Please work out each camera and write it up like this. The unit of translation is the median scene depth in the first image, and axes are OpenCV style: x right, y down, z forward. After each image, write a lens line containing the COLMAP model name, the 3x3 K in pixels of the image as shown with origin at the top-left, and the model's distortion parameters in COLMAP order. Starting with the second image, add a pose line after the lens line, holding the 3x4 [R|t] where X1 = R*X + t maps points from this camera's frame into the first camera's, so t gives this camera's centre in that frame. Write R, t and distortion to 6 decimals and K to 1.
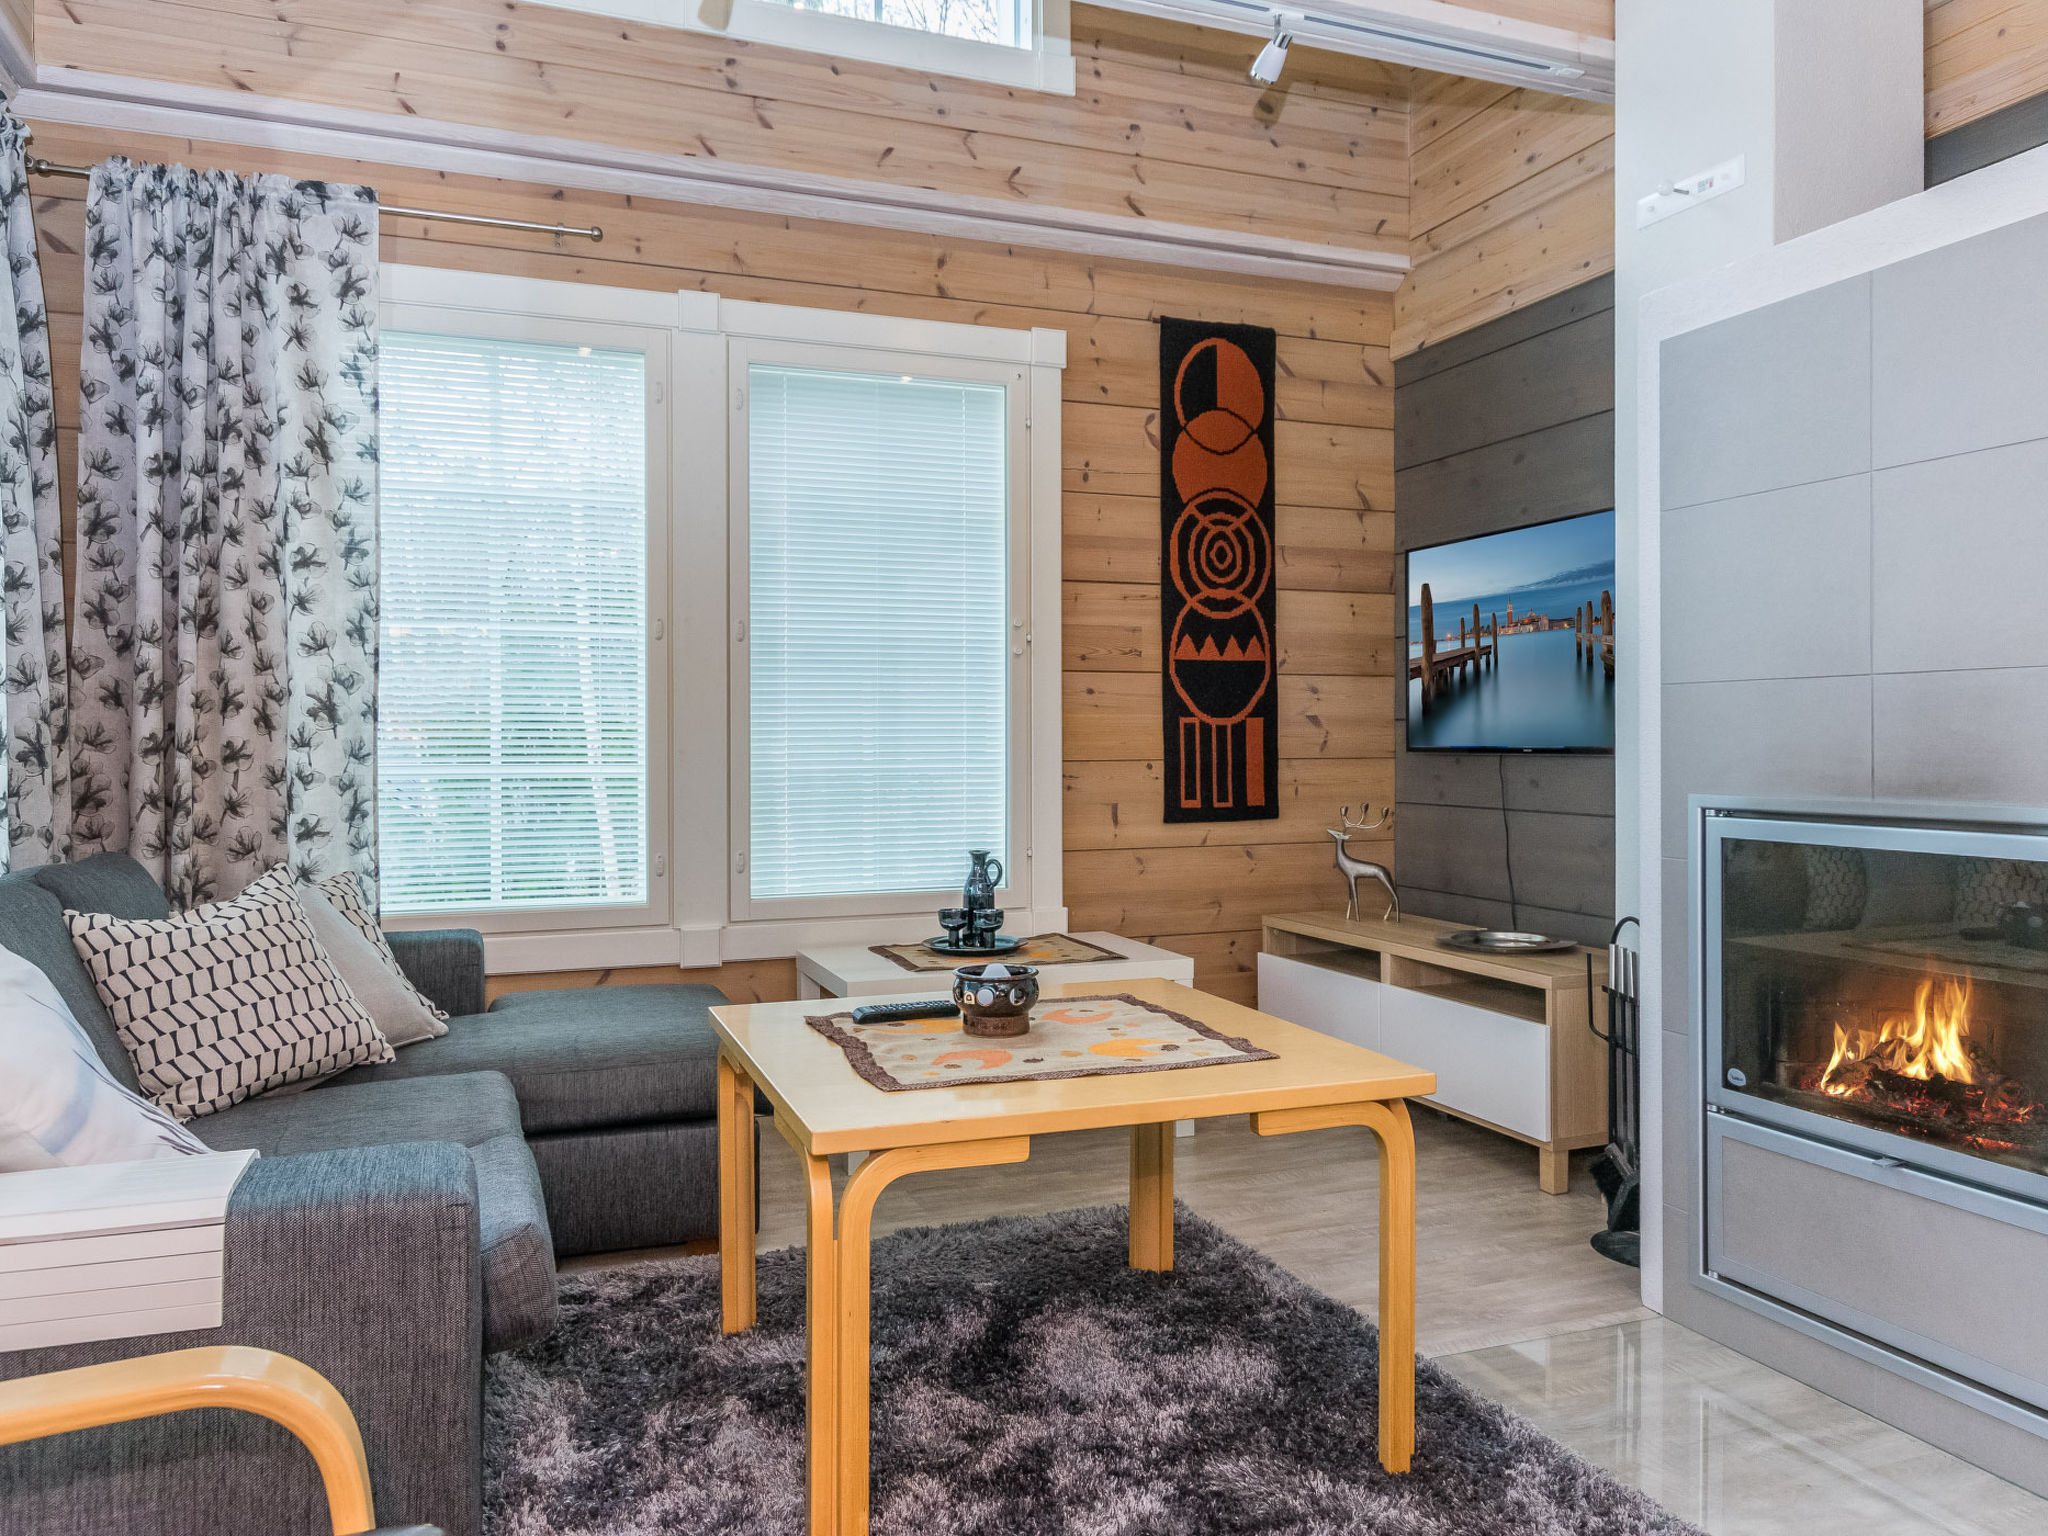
lens RADIAL K [[1430.7, 0, 998.8], [0, 1430.7, 726.0], [0, 0, 1]] dist [0.004402, 0.004811]
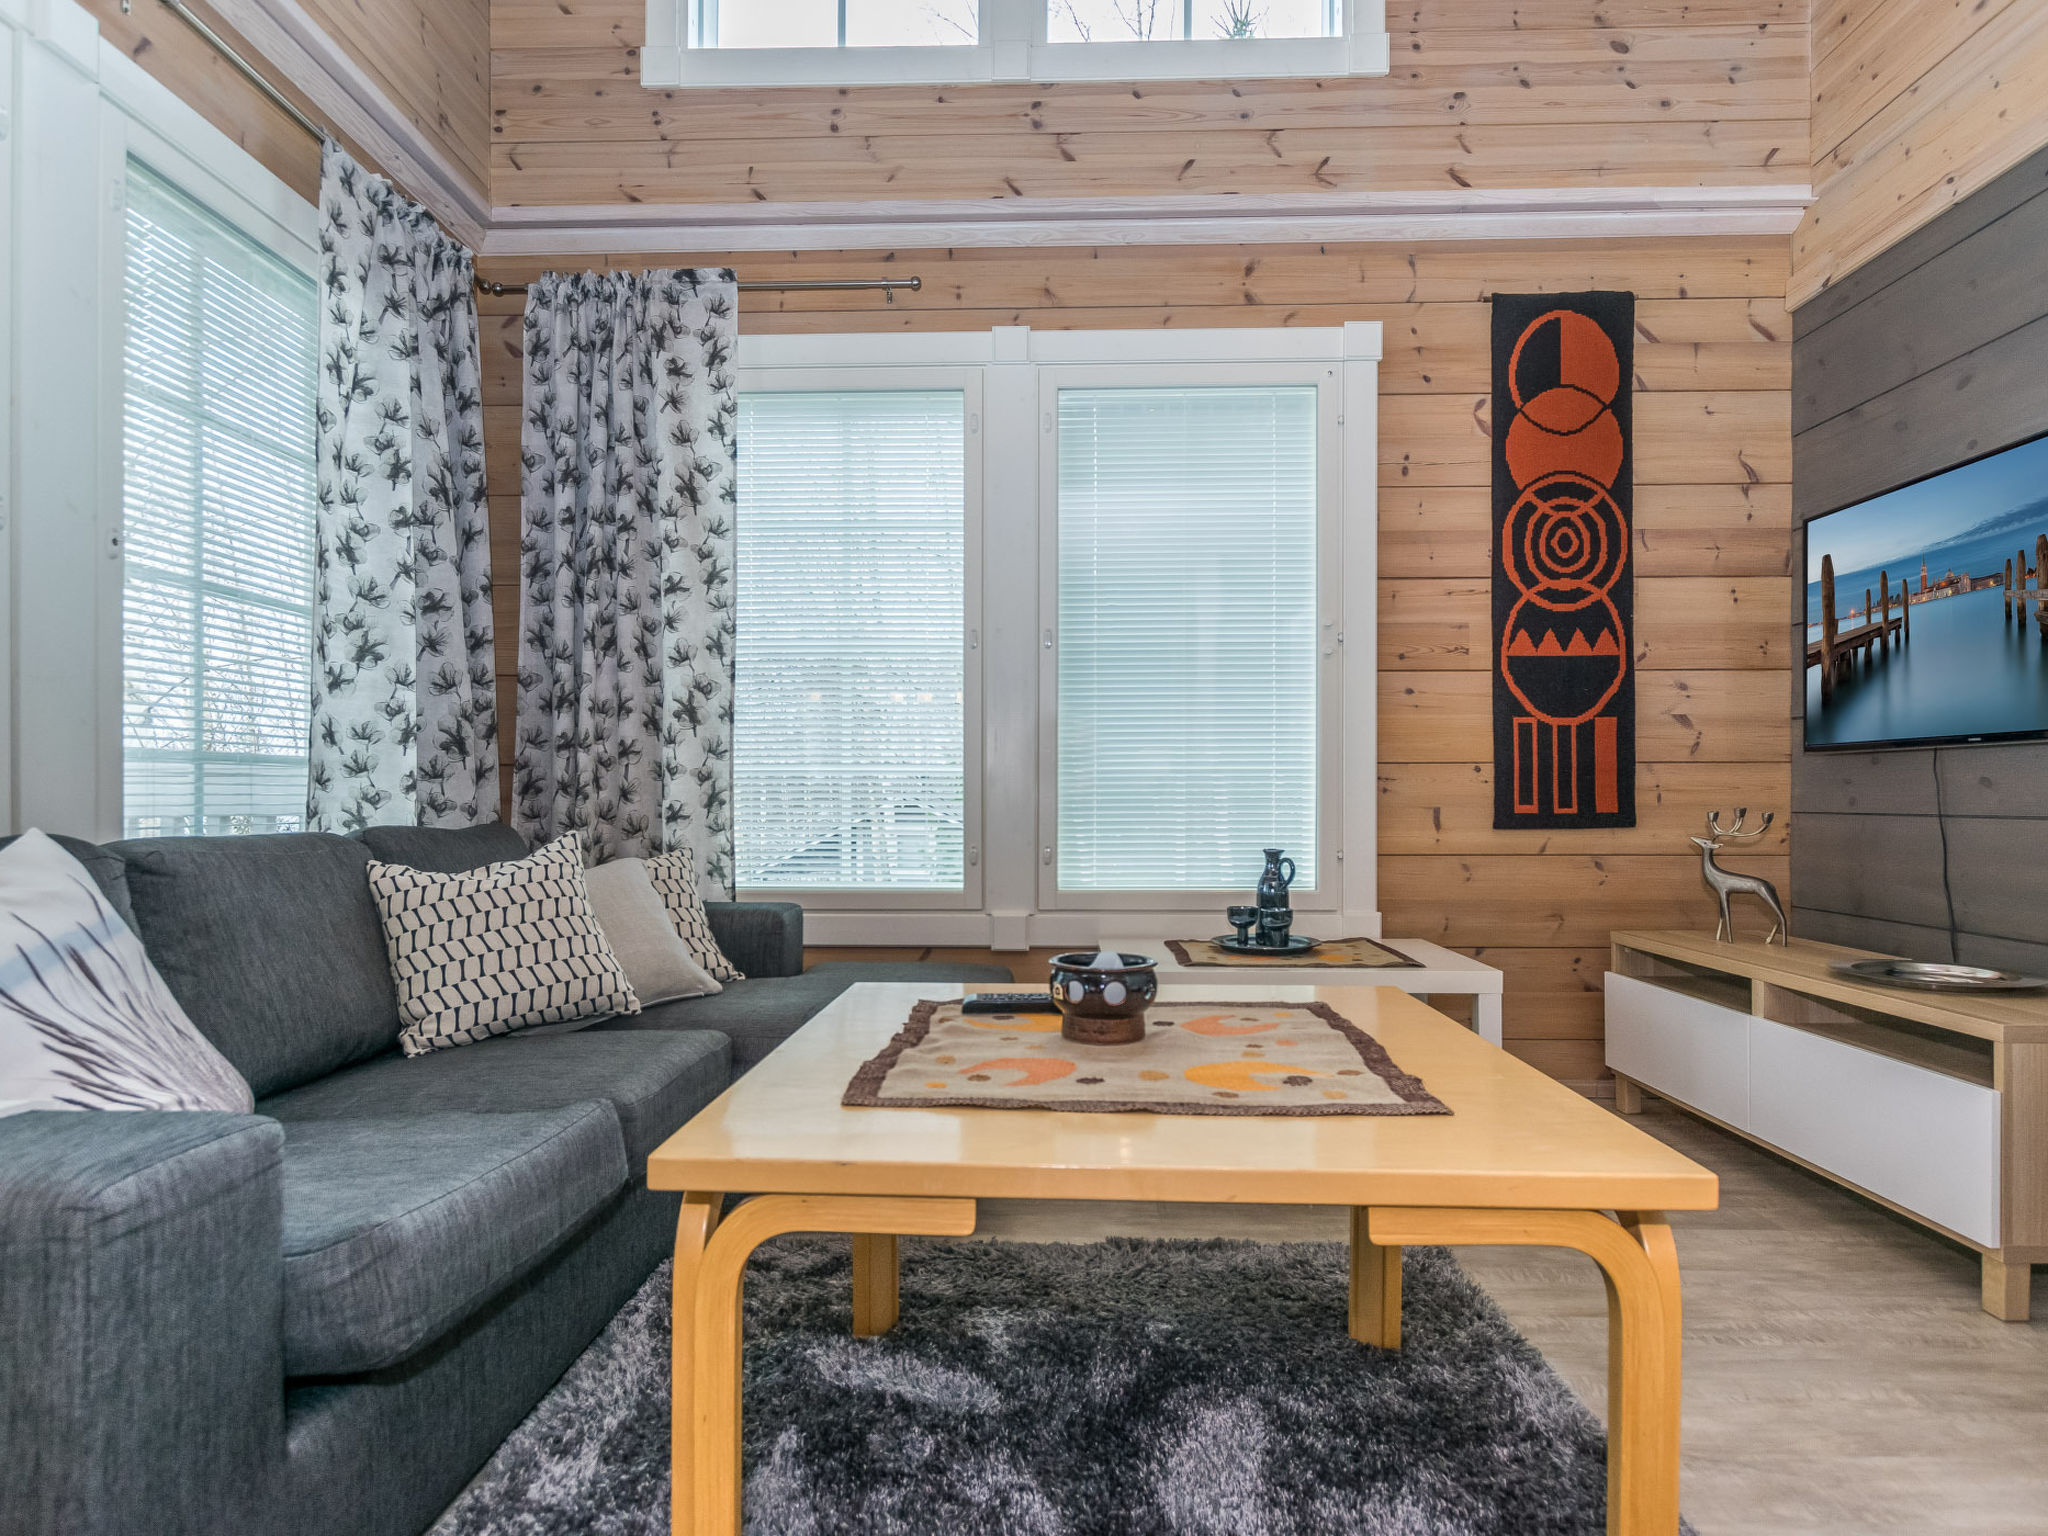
lens RADIAL K [[1071.3, 0, 1023.7], [0, 1071.3, 792.2], [0, 0, 1]] dist [0.003765, -0.004255]
pose [[0.926013, 0.001793, -0.377486, 0.102949], [0.000753, 0.999978, 0.006596, 0.041886], [0.377490, -0.006392, 0.925992, 0.244555]]
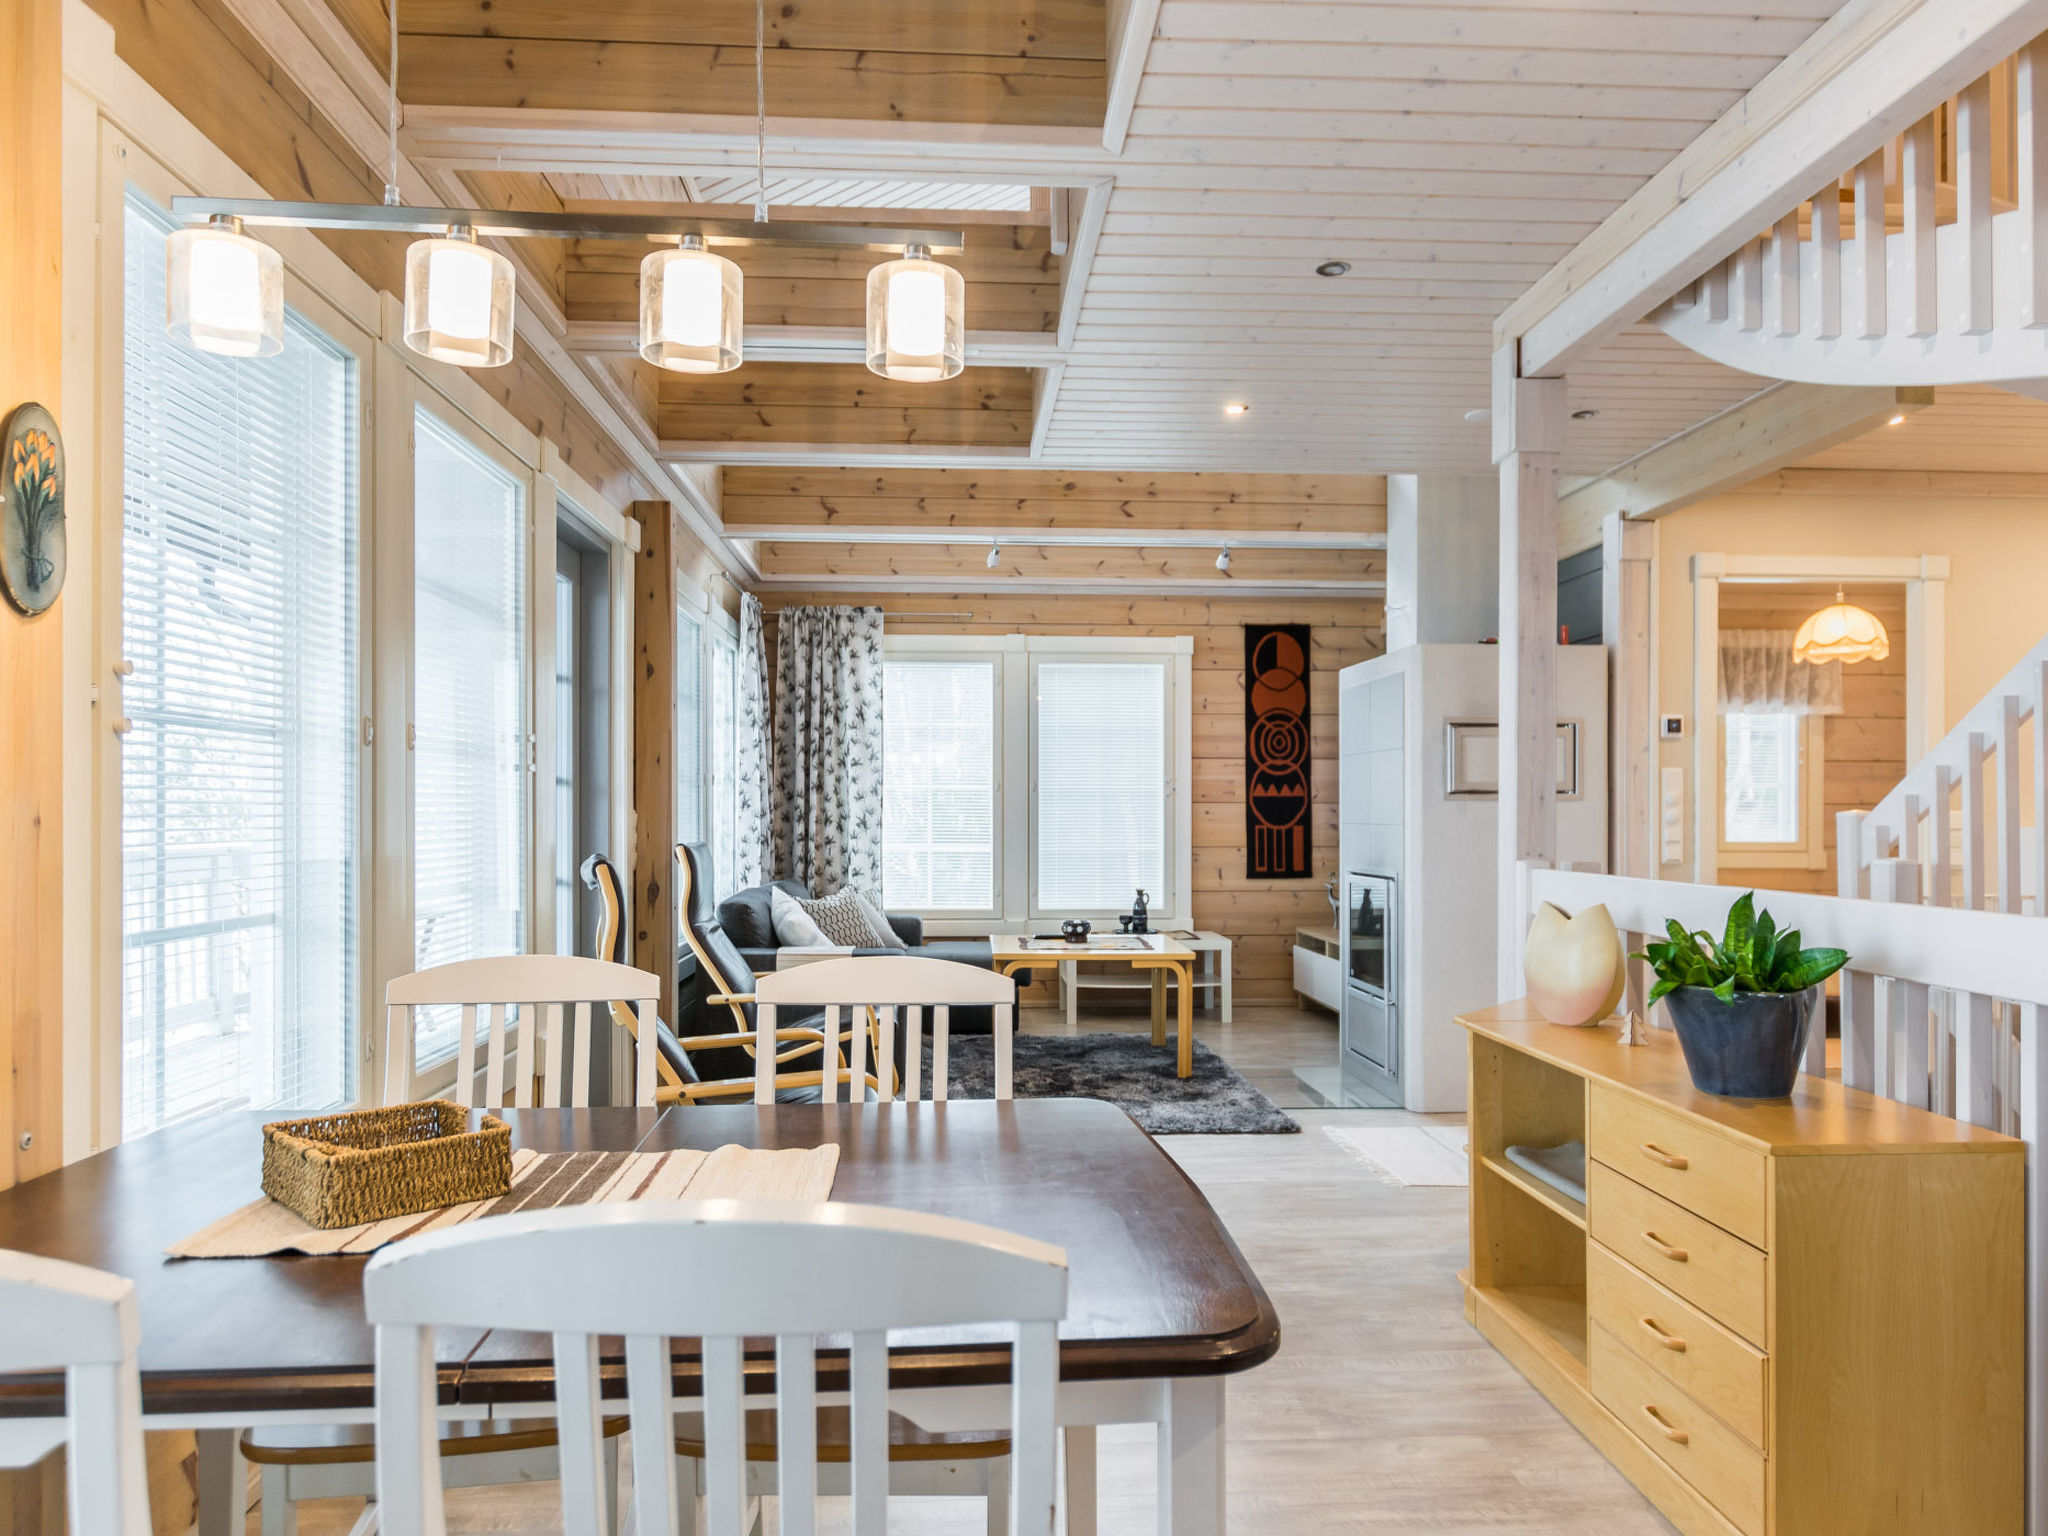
lens RADIAL K [[1318.0, 0, 993.7], [0, 1318.0, 776.9], [0, 0, 1]] dist [0.001143, 0.001300]
pose [[0.948485, -0.005362, -0.316776, 0.394053], [-0.001119, 0.999794, -0.020273, -0.039101], [0.316820, 0.019583, 0.948284, -0.920979]]
